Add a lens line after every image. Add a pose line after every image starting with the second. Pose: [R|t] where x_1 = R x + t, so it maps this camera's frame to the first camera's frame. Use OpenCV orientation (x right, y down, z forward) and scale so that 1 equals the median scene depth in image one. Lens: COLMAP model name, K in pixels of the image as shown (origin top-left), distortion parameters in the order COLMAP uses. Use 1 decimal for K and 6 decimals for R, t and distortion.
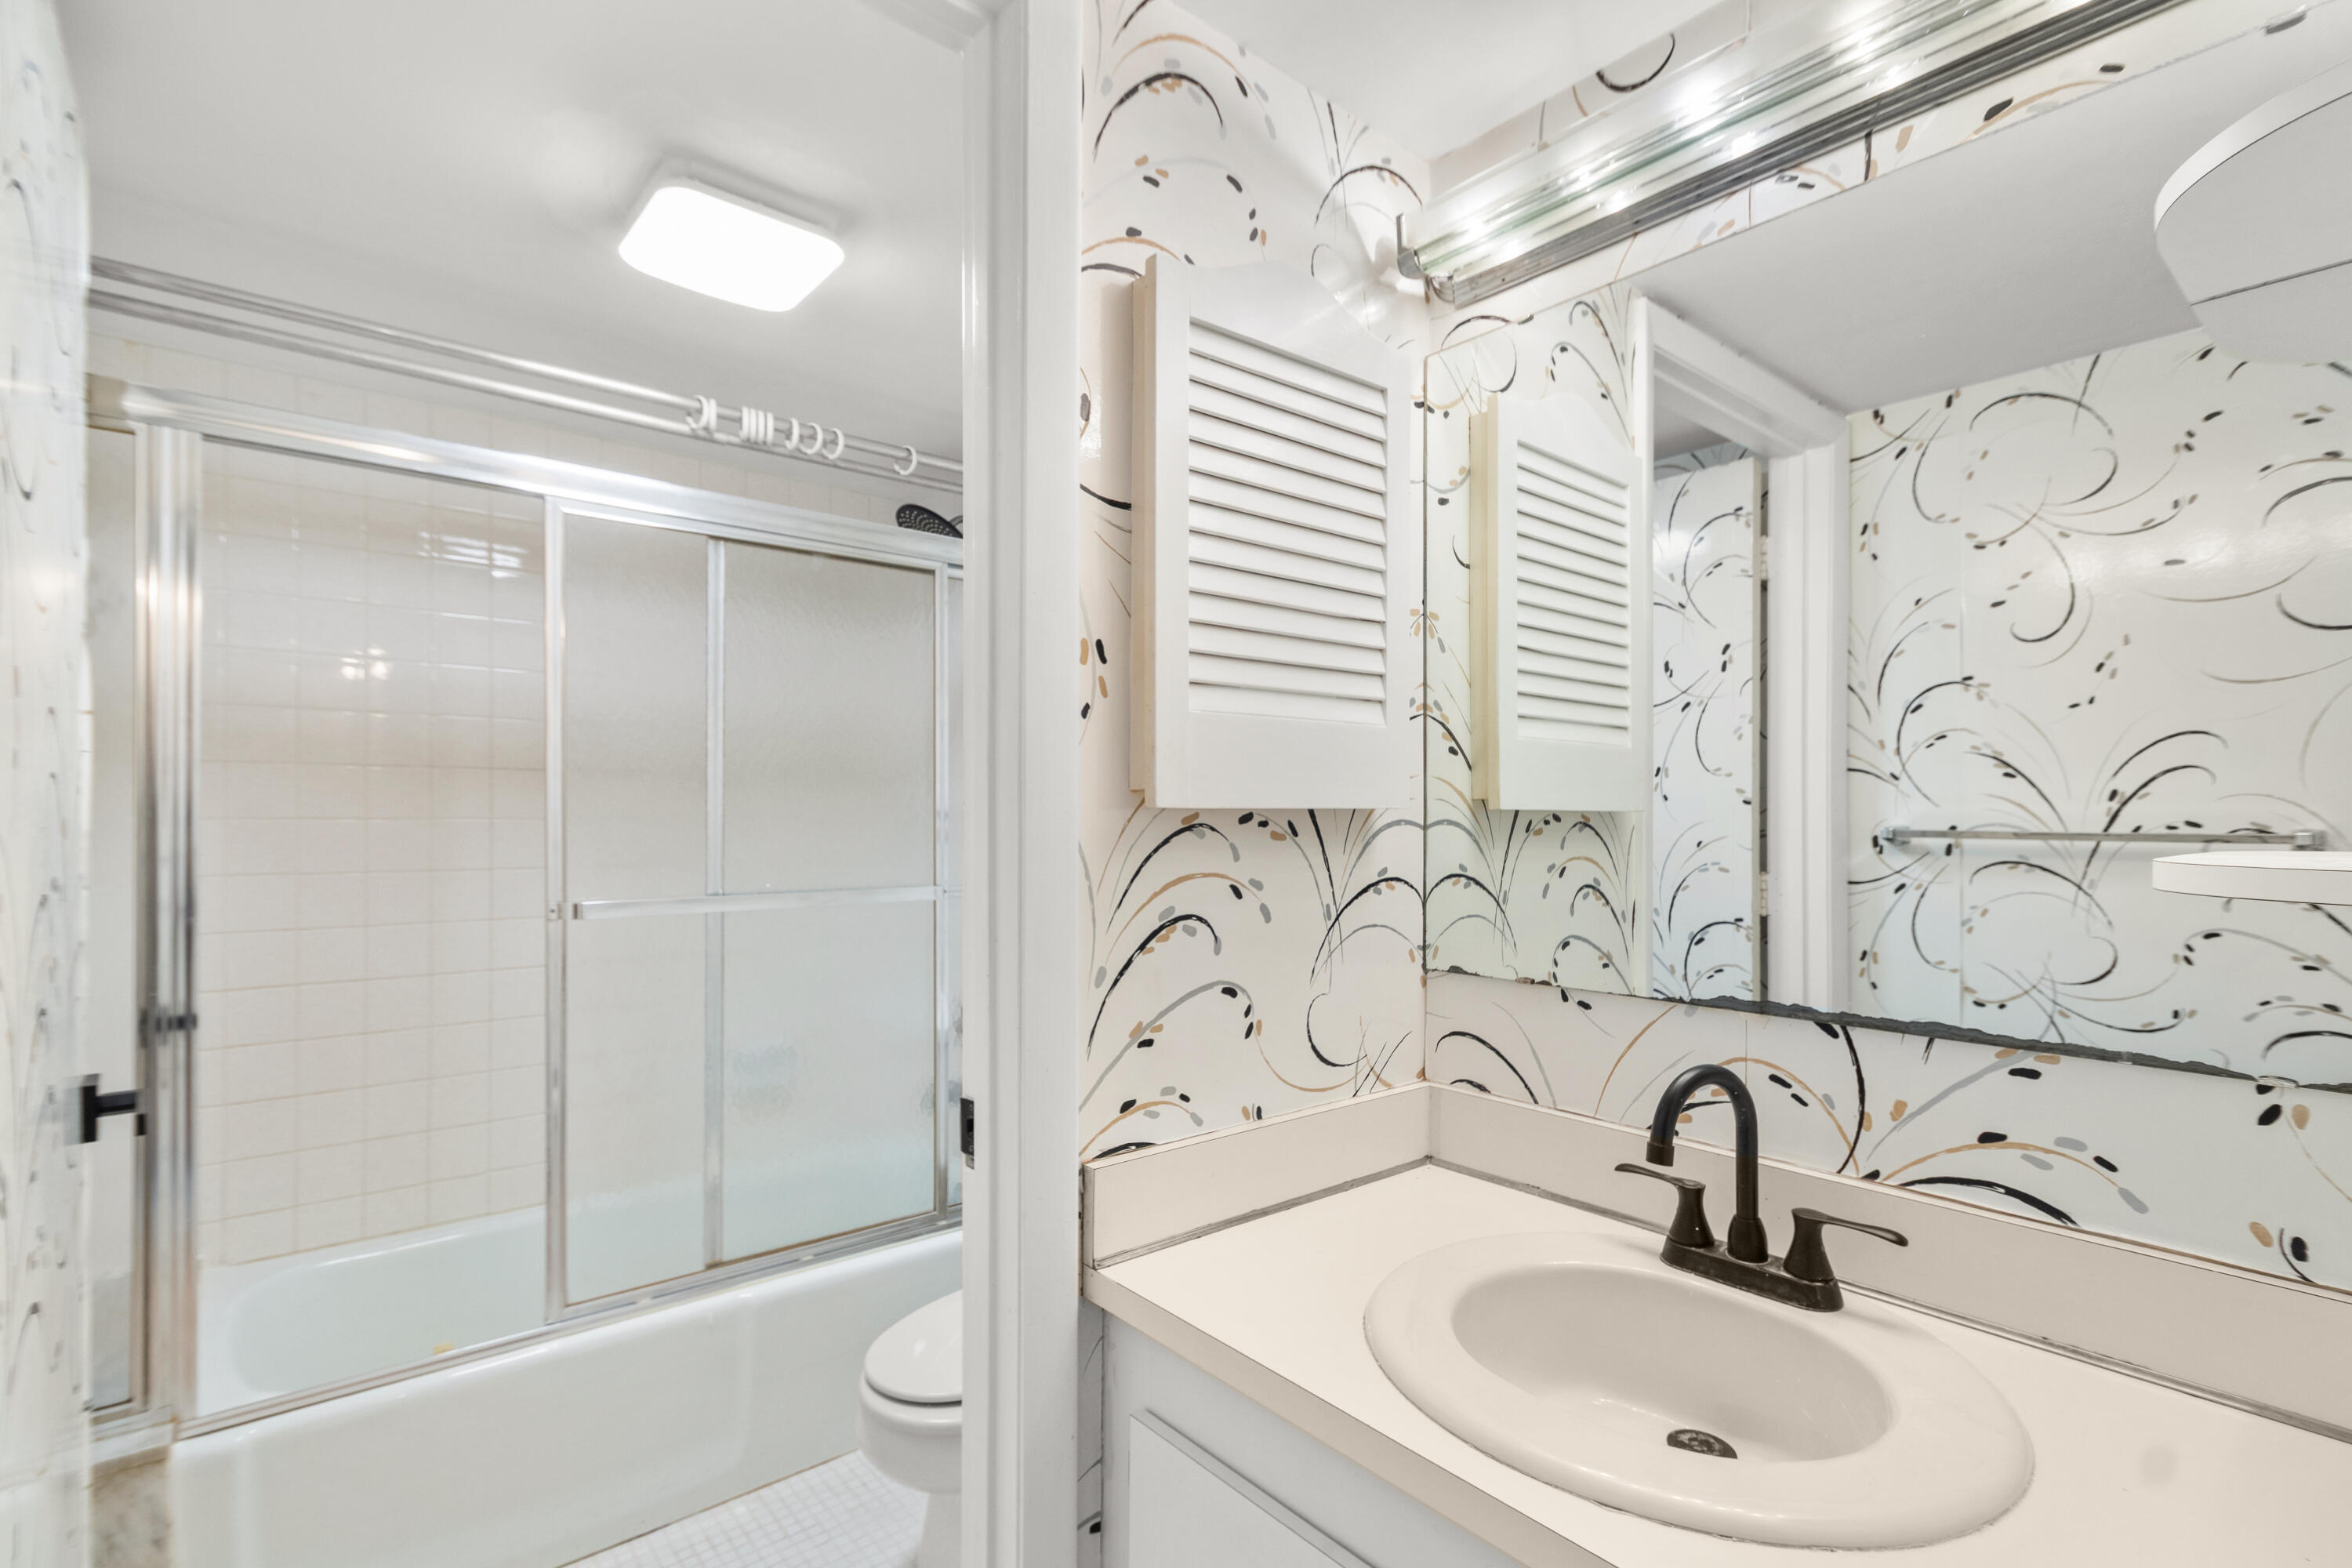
lens RADIAL K [[1050.2, 0, 1158.2], [0, 1050.2, 797.5], [0, 0, 1]] dist [0.011072, -0.005358]
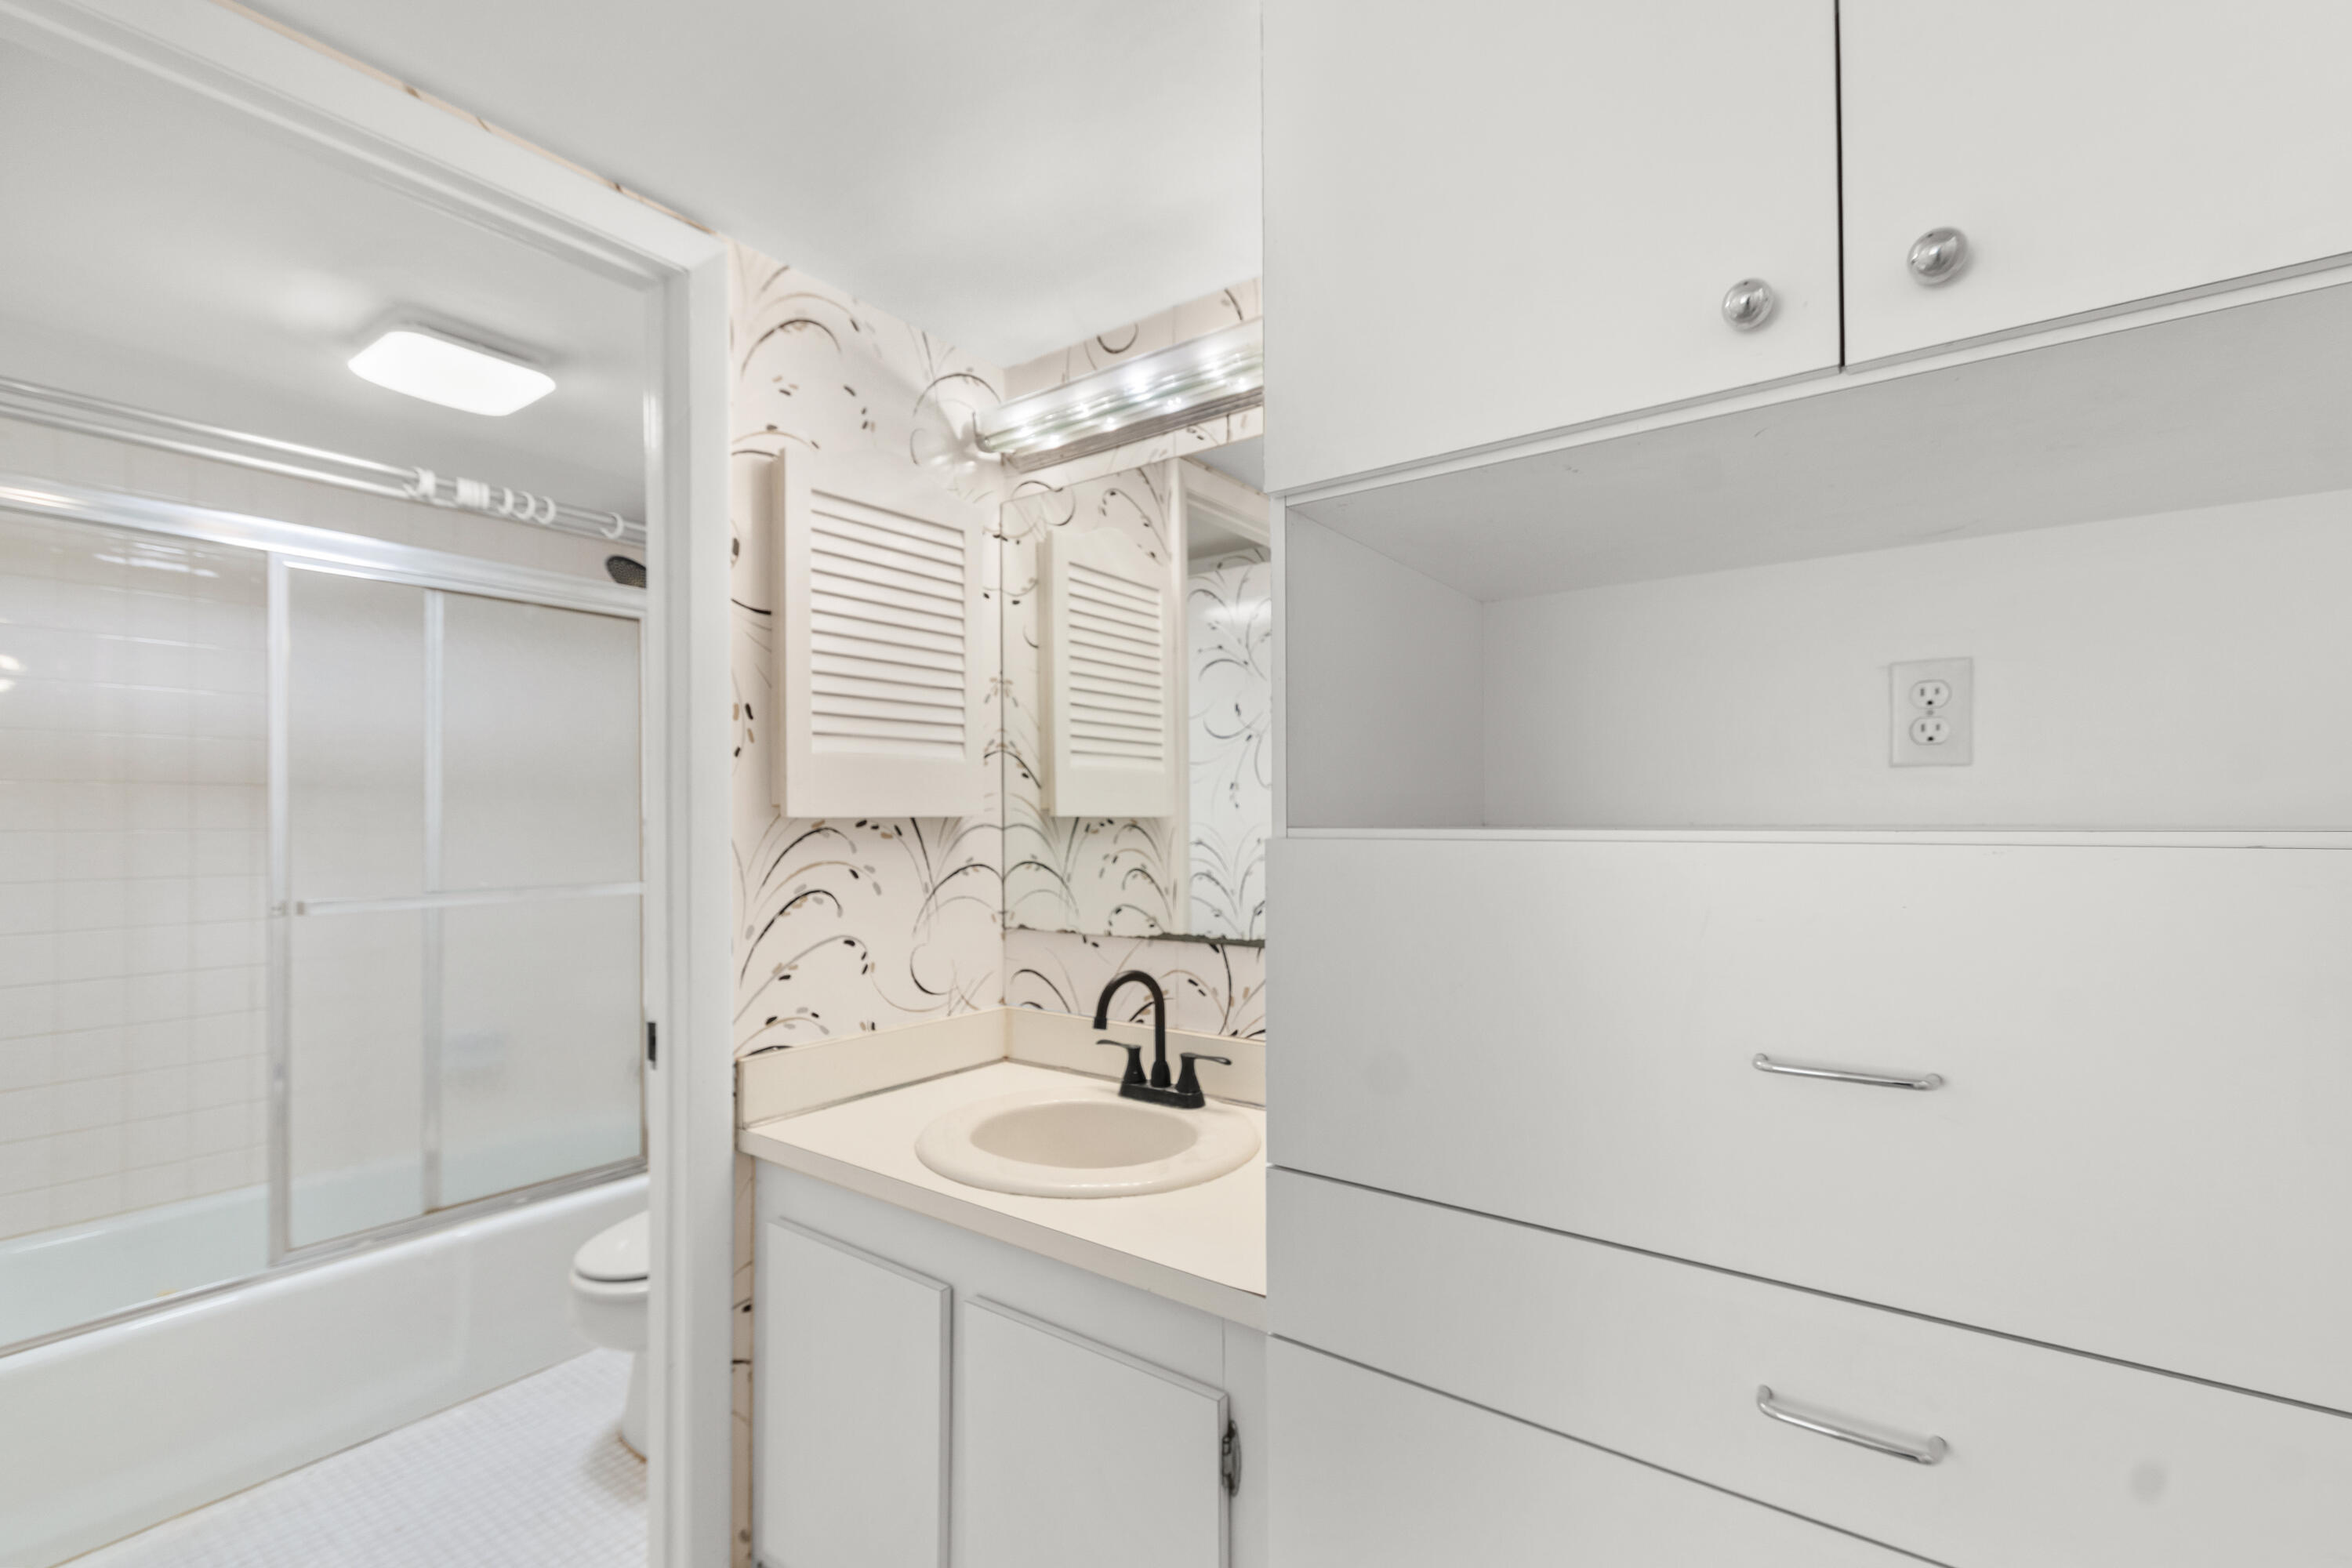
lens RADIAL K [[1050.2, 0, 1165.7], [0, 1050.2, 800.3], [0, 0, 1]] dist [0.011072, -0.005358]
pose [[0.972553, -0.003294, 0.232660, 0.147514], [0.003692, 0.999992, -0.001274, -0.008817], [-0.232654, 0.002099, 0.972557, -0.493198]]
